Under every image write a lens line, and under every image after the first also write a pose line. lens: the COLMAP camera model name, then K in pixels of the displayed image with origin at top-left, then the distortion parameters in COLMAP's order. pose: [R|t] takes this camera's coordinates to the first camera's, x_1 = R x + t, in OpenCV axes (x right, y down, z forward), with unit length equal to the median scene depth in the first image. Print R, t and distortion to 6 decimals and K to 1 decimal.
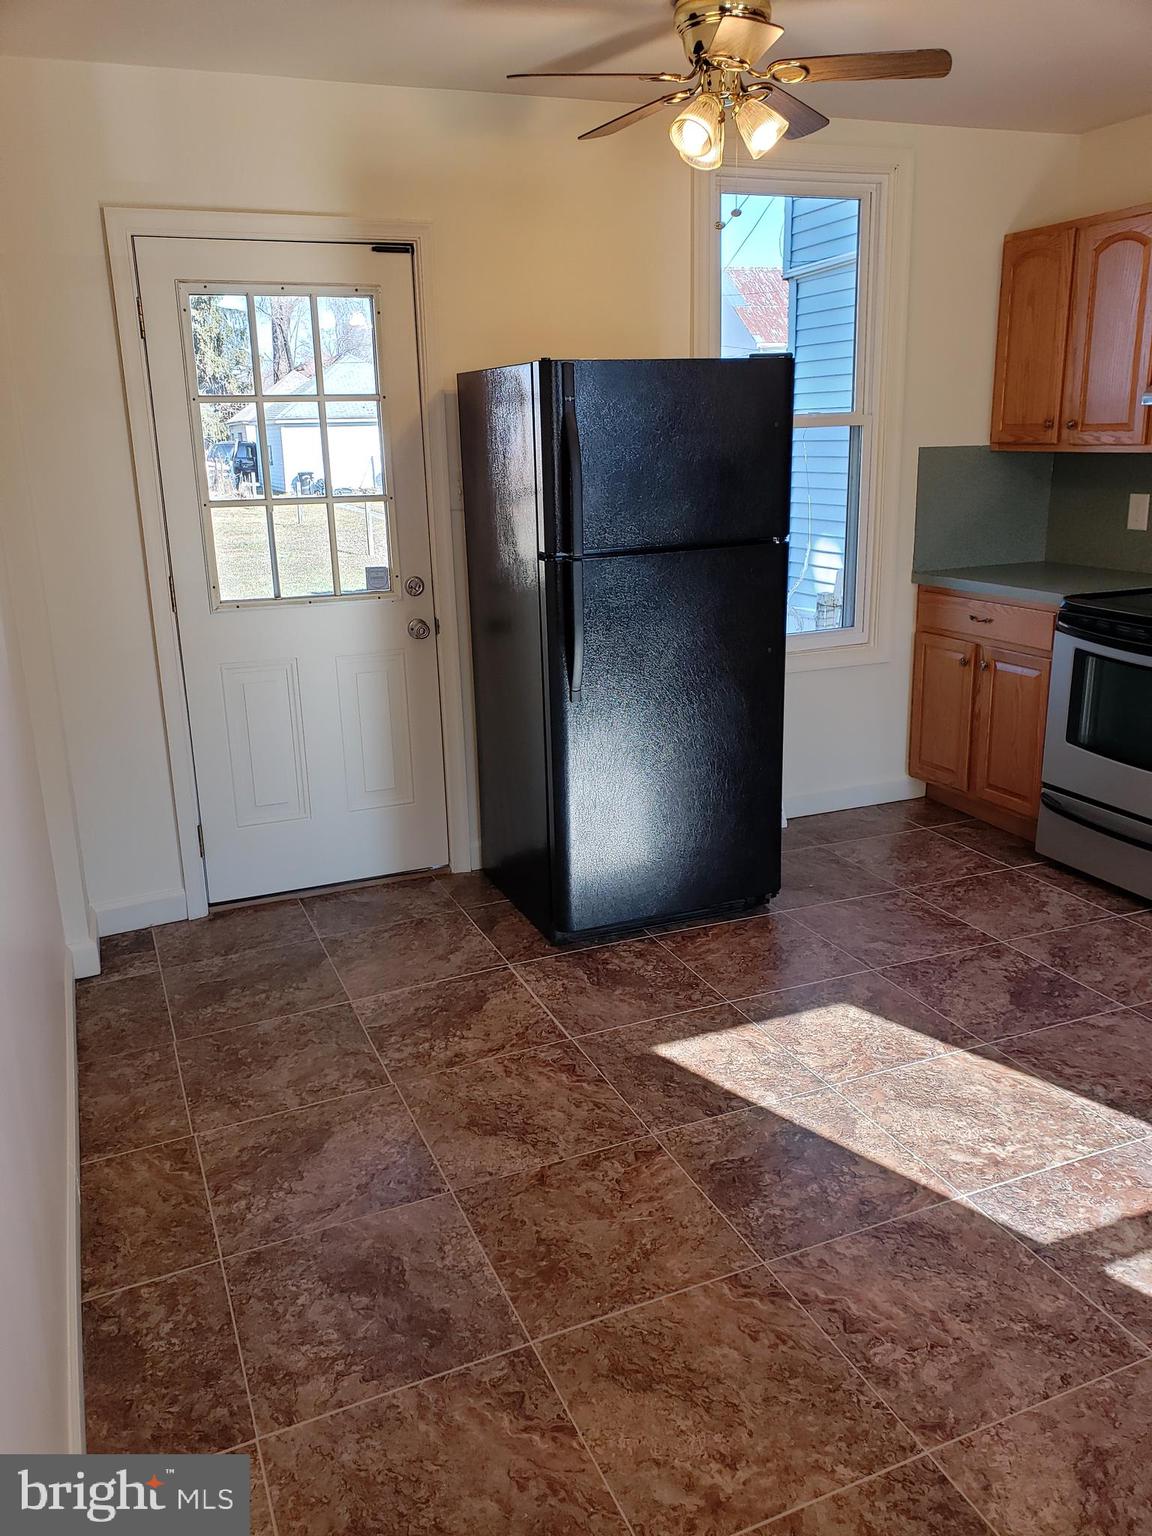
lens RADIAL K [[1203.4, 0, 584.0], [0, 1203.4, 752.3], [0, 0, 1]] dist [0.040303, -0.021926]
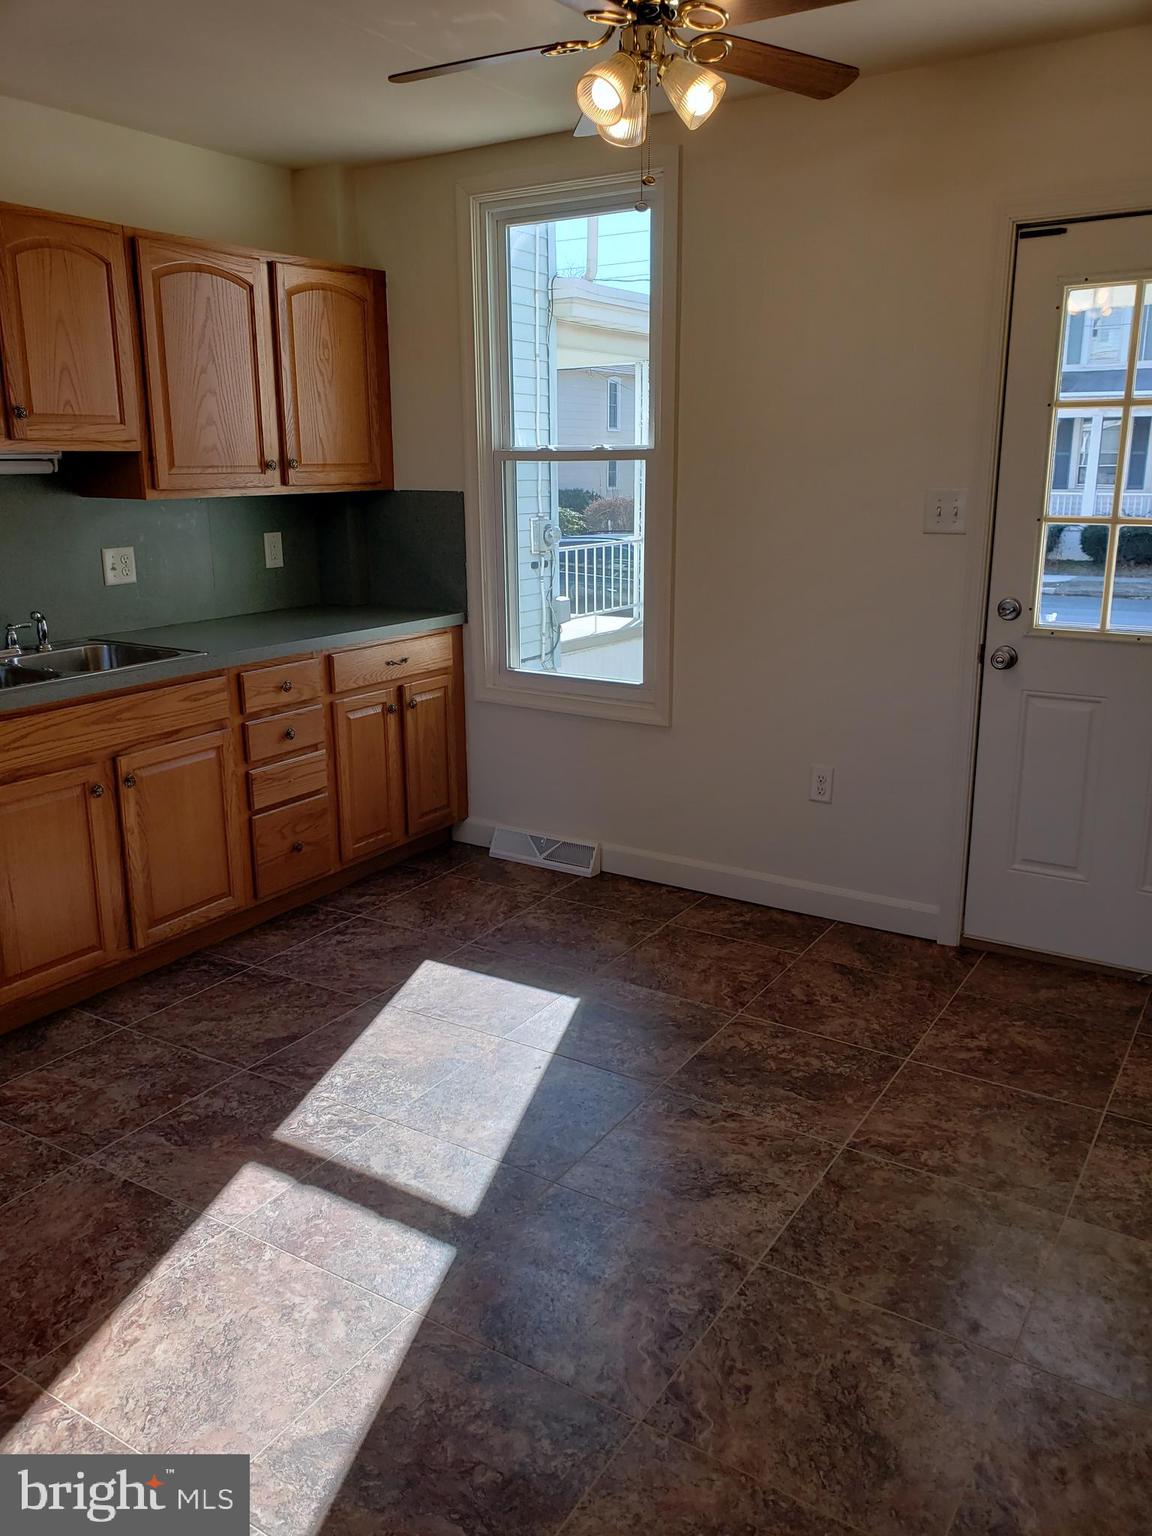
lens RADIAL K [[1203.4, 0, 568.2], [0, 1203.4, 742.4], [0, 0, 1]] dist [0.040303, -0.021926]
pose [[-0.554578, -0.161944, 0.816221, -0.320769], [0.245936, 0.905163, 0.346691, -0.229363], [-0.794958, 0.393006, -0.462156, 0.905824]]
